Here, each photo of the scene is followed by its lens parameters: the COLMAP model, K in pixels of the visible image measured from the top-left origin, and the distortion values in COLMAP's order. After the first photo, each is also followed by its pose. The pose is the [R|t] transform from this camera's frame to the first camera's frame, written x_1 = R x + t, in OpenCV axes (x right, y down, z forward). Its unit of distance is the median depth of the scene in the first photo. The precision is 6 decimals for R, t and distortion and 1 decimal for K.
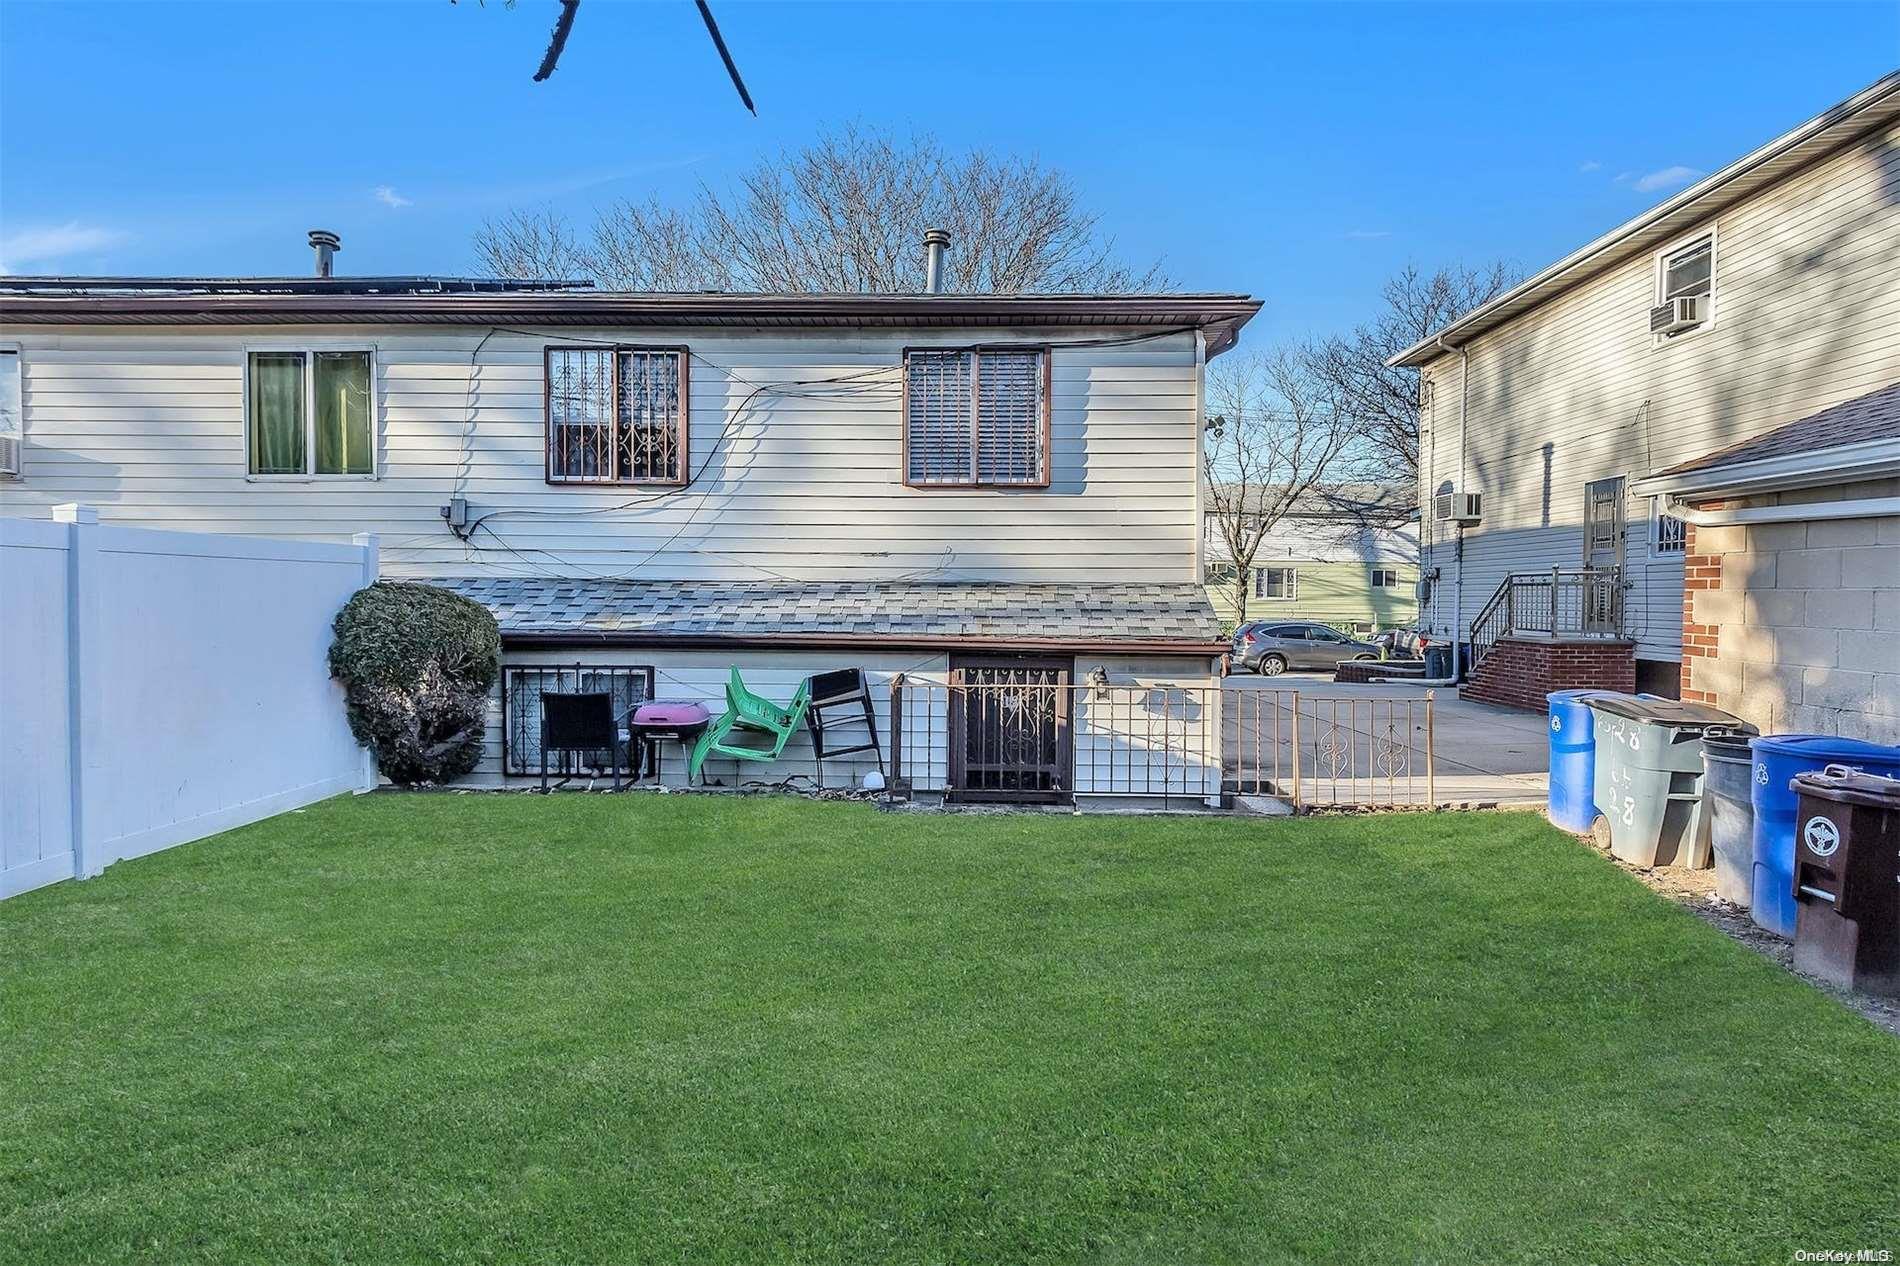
lens RADIAL K [[1037.2, 0, 925.7], [0, 1037.2, 582.7], [0, 0, 1]] dist [0.002461, 0.000719]
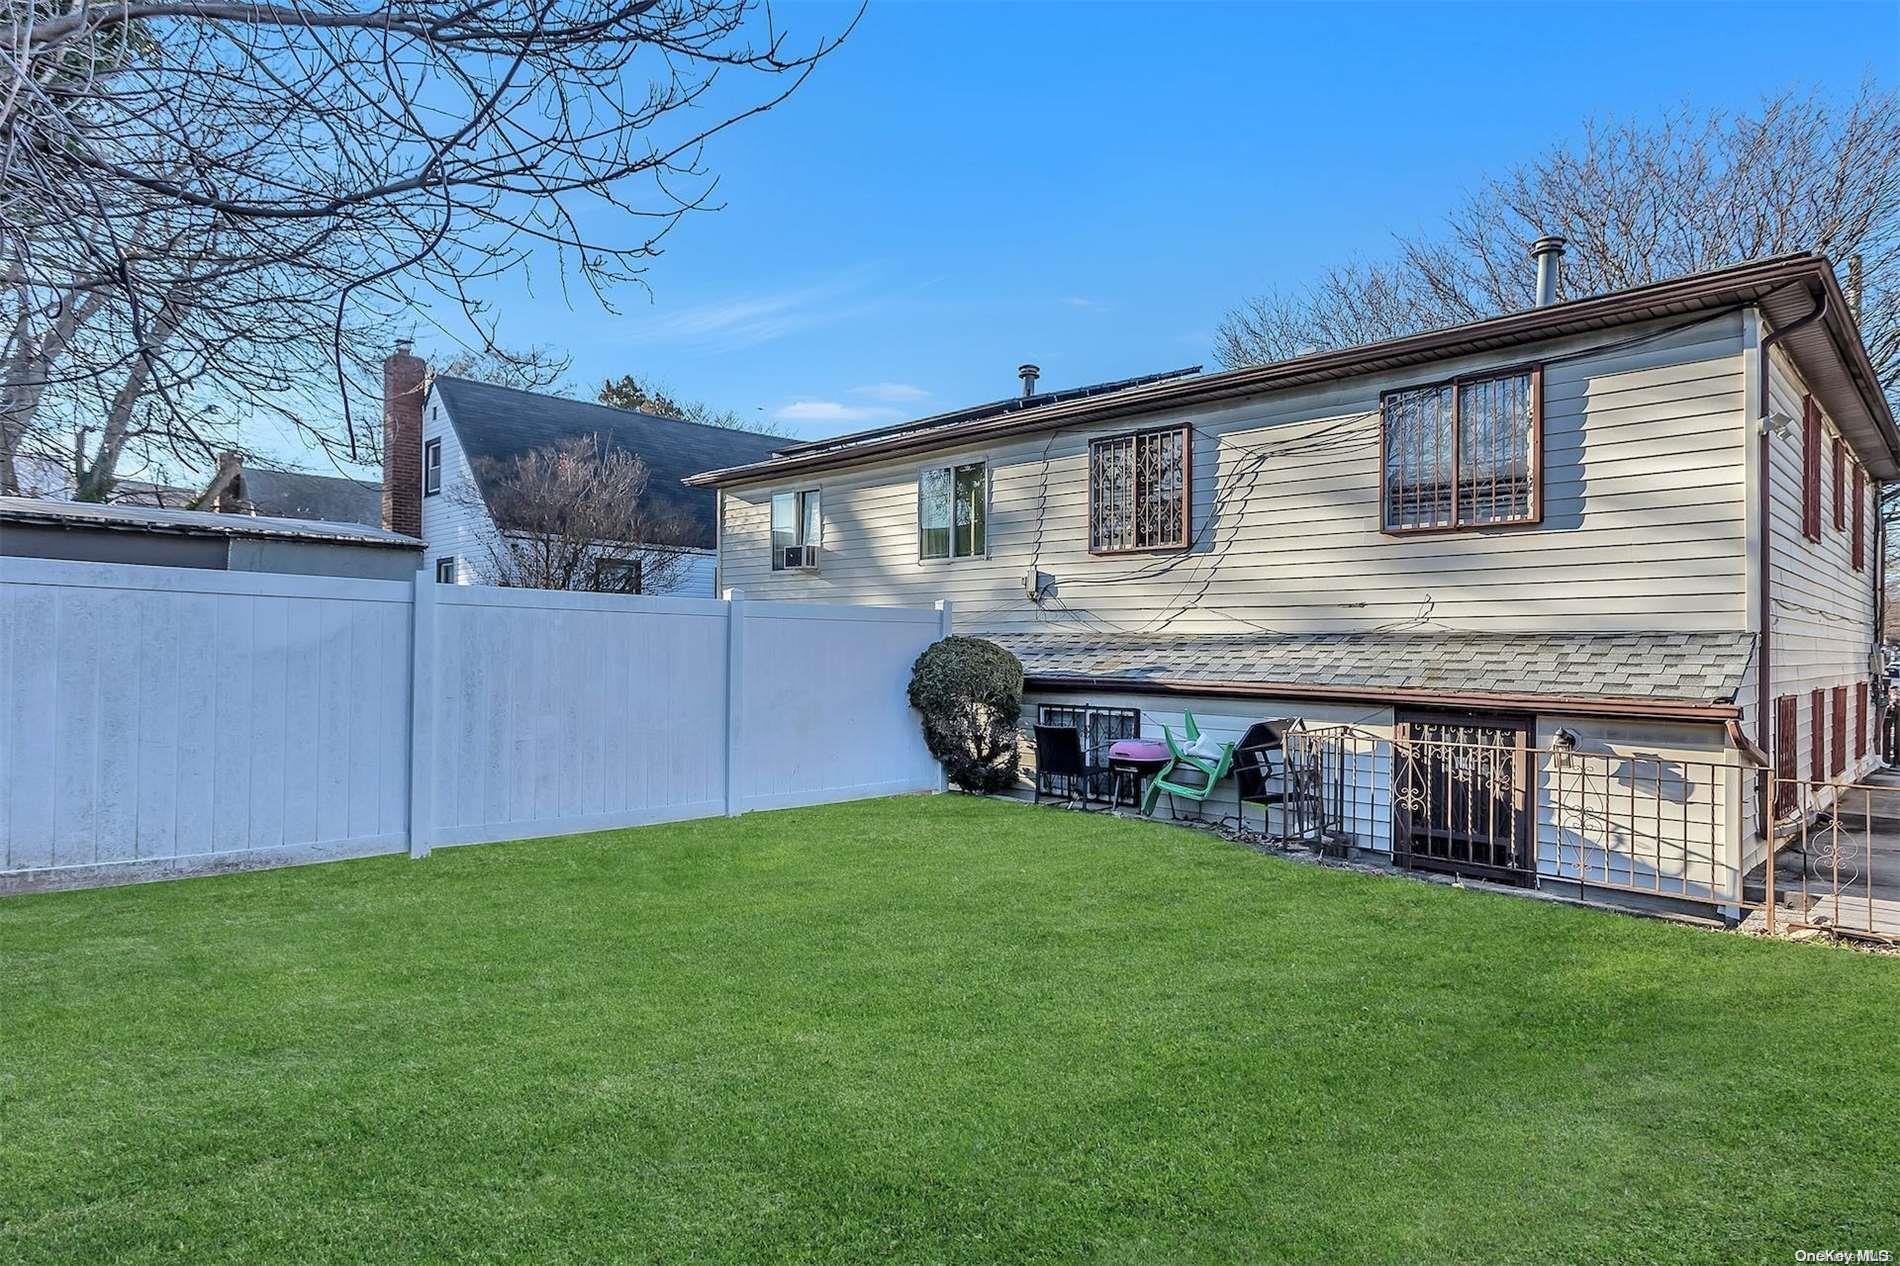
lens RADIAL K [[1047.0, 0, 961.9], [0, 1047.0, 593.8], [0, 0, 1]] dist [0.000329, -0.000115]
pose [[0.731481, -0.035717, -0.680926, 0.385334], [0.003362, 0.998804, -0.048779, 0.009527], [0.681854, 0.033392, 0.730726, 0.024057]]
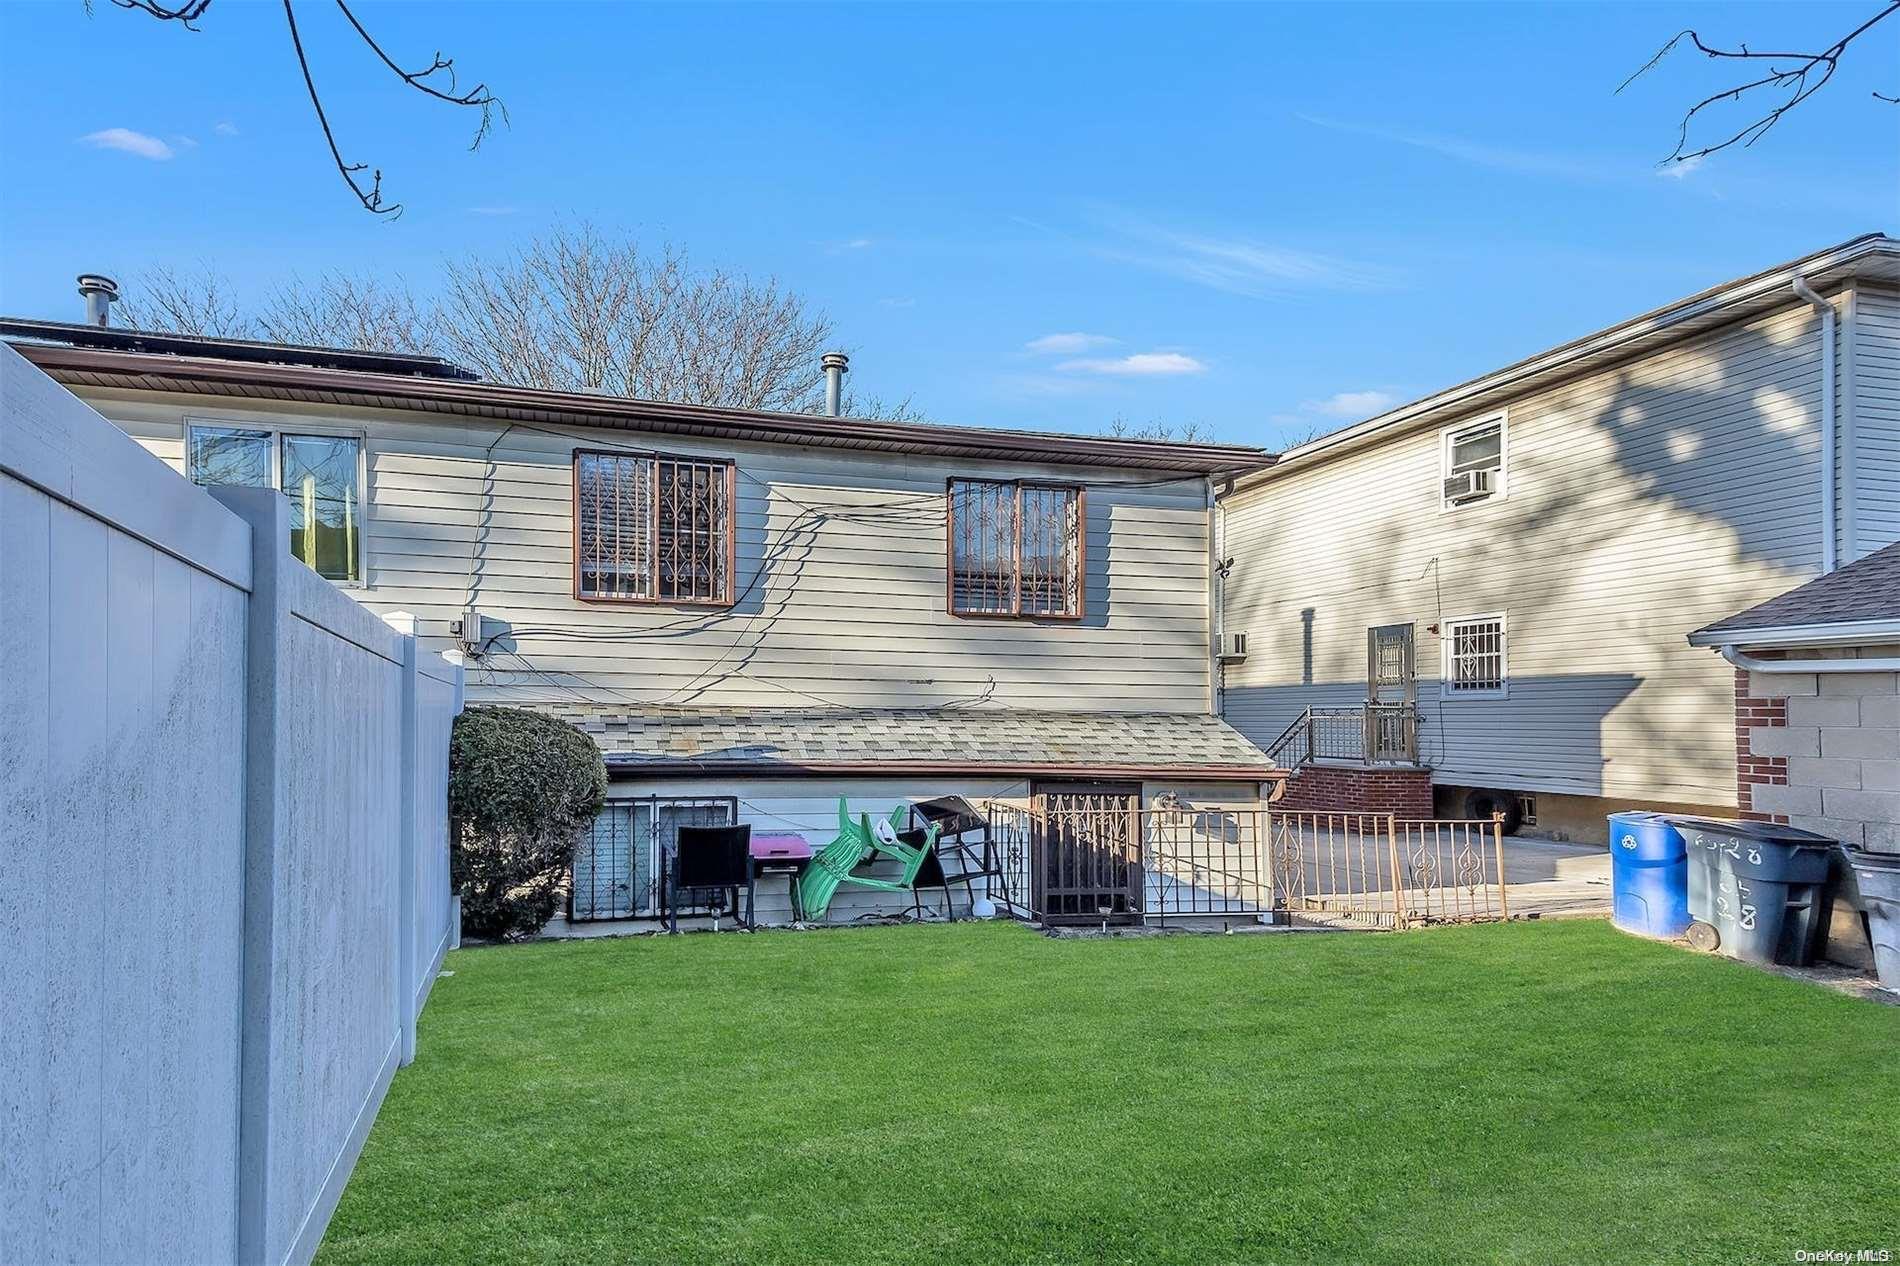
lens RADIAL K [[1077.2, 0, 832.1], [0, 1077.2, 677.7], [0, 0, 1]] dist [0.080416, -0.060580]
pose [[0.962734, 0.015995, 0.269978, -0.445073], [-0.007222, 0.999414, -0.033459, 0.004363], [-0.270355, 0.030263, 0.962285, 0.028533]]
